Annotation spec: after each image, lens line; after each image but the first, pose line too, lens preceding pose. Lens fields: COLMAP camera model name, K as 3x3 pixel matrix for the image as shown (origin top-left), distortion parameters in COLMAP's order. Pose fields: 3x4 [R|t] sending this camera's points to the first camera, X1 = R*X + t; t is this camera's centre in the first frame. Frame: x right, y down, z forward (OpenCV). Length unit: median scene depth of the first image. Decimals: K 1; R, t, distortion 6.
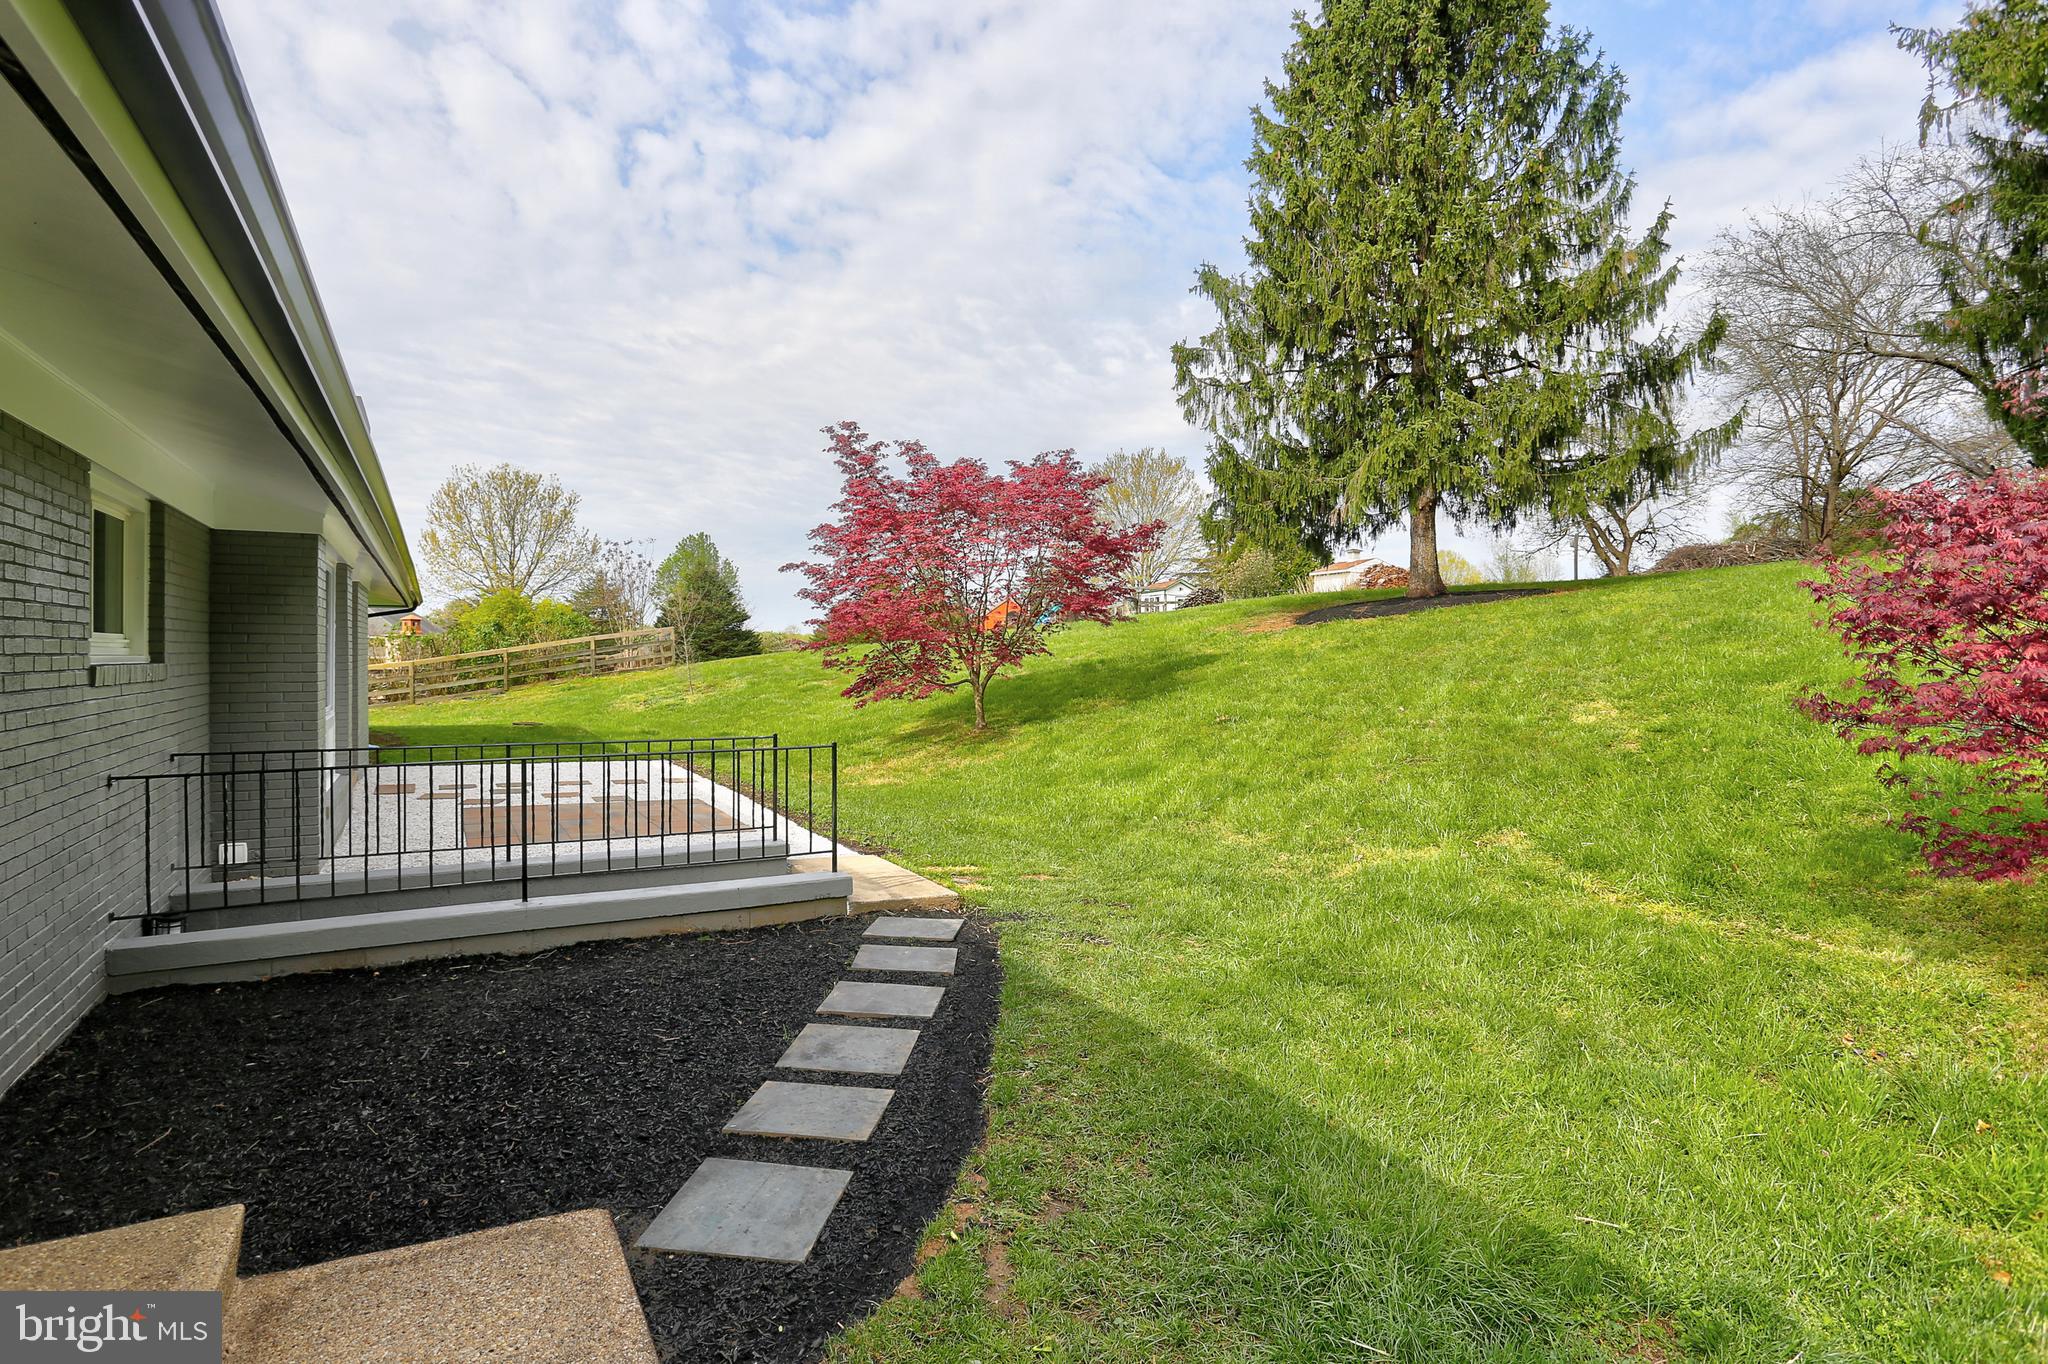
lens RADIAL K [[1017.4, 0, 1010.4], [0, 1017.4, 675.4], [0, 0, 1]] dist [-0.041304, 0.006423]
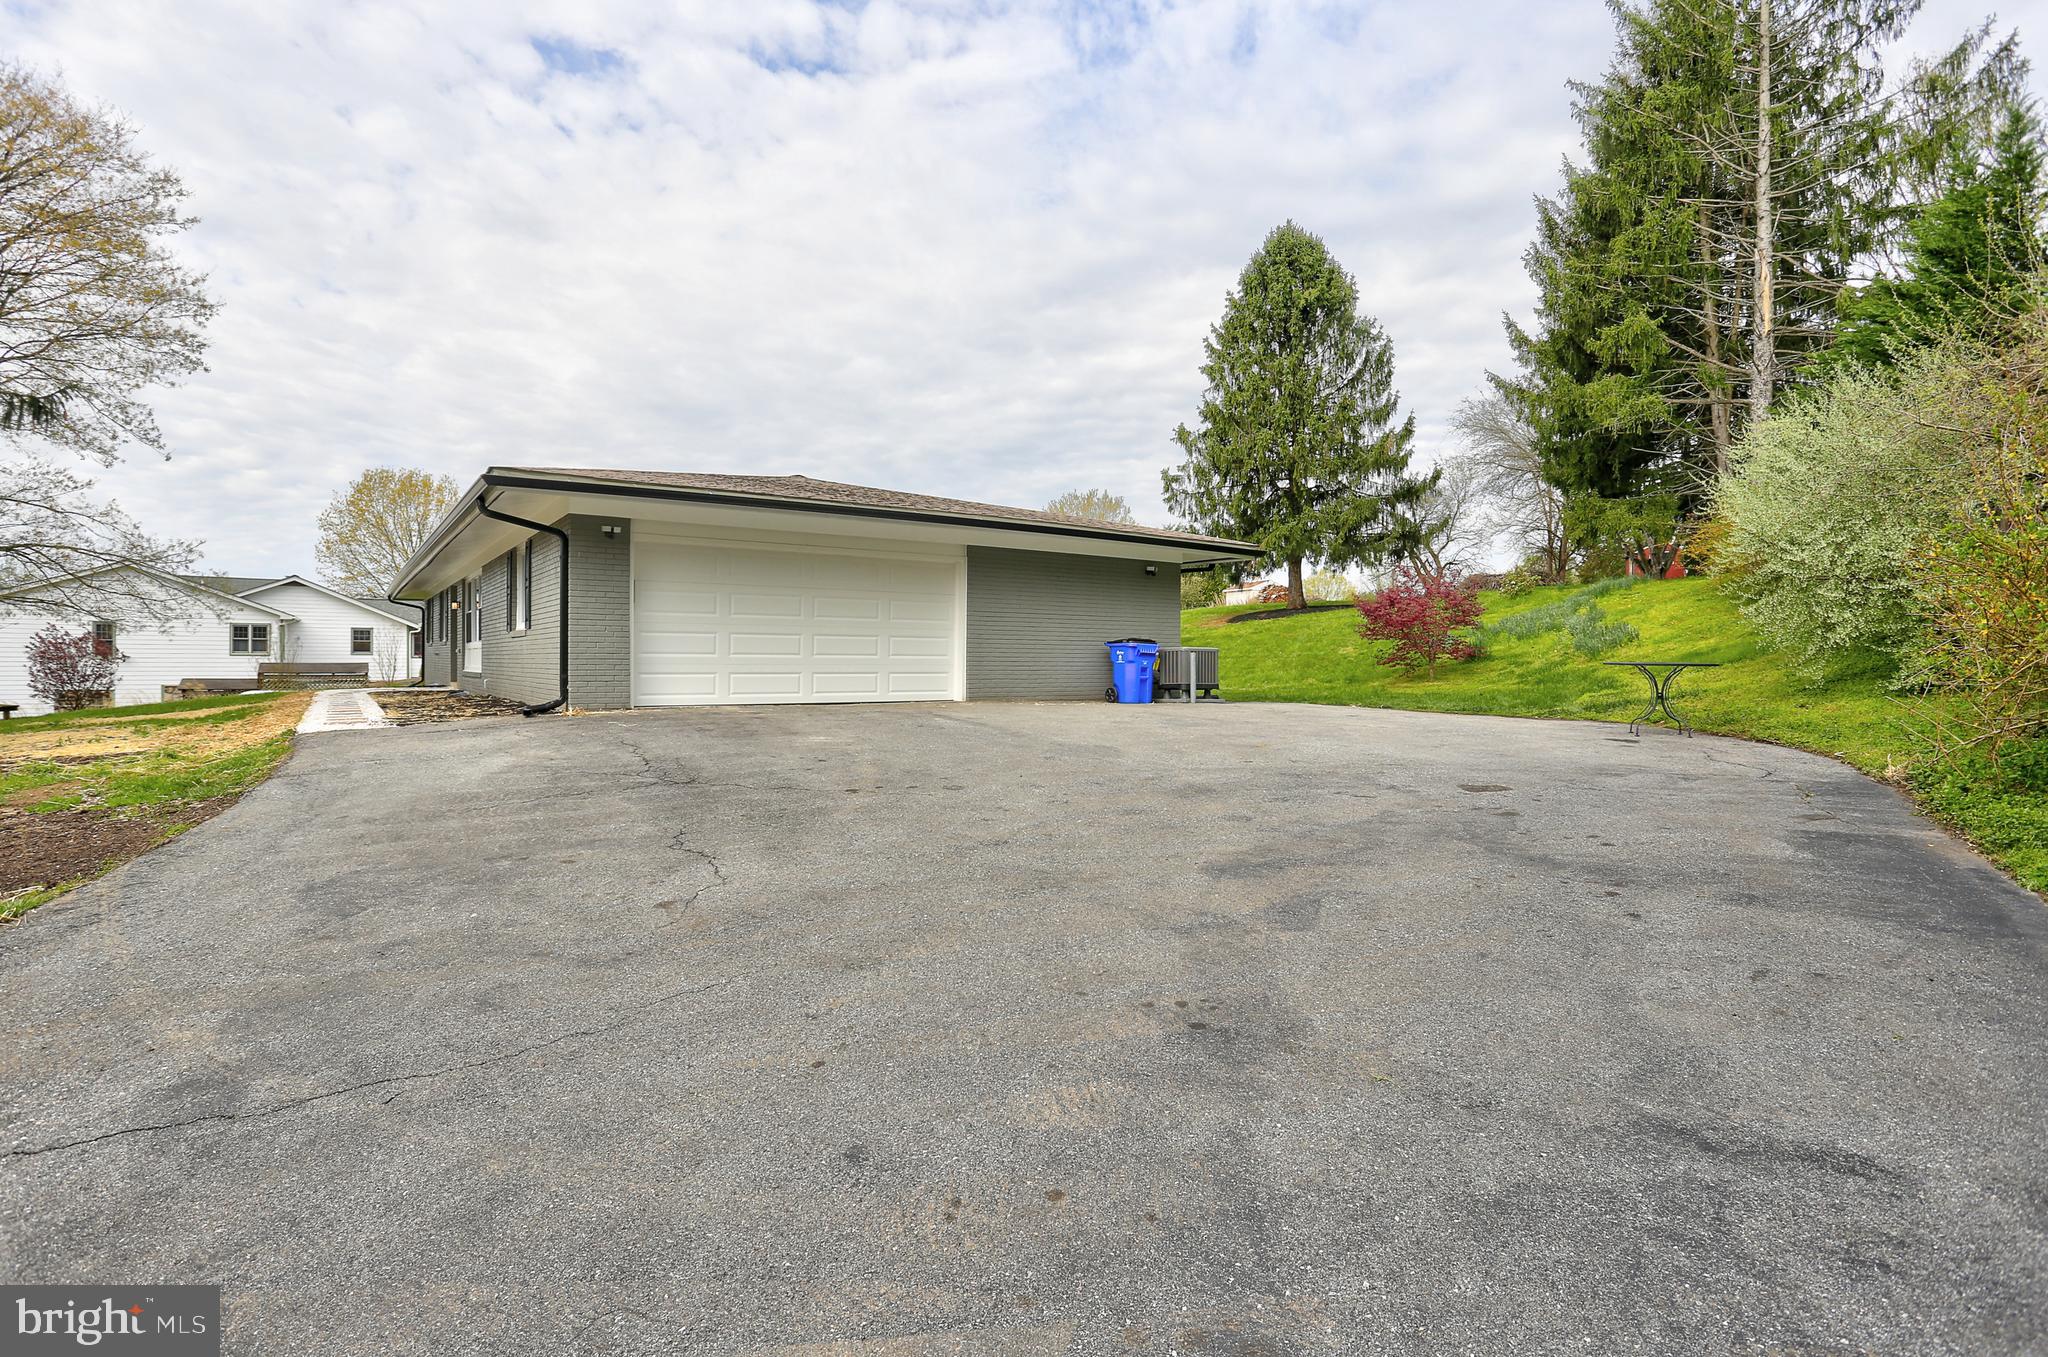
lens RADIAL K [[1017.4, 0, 1026.5], [0, 1017.4, 684.3], [0, 0, 1]] dist [-0.041304, 0.006423]
pose [[0.993894, -0.006686, 0.110133, -0.293707], [0.006815, 0.999976, -0.000799, 0.060807], [-0.110125, 0.001544, 0.993917, -0.812088]]
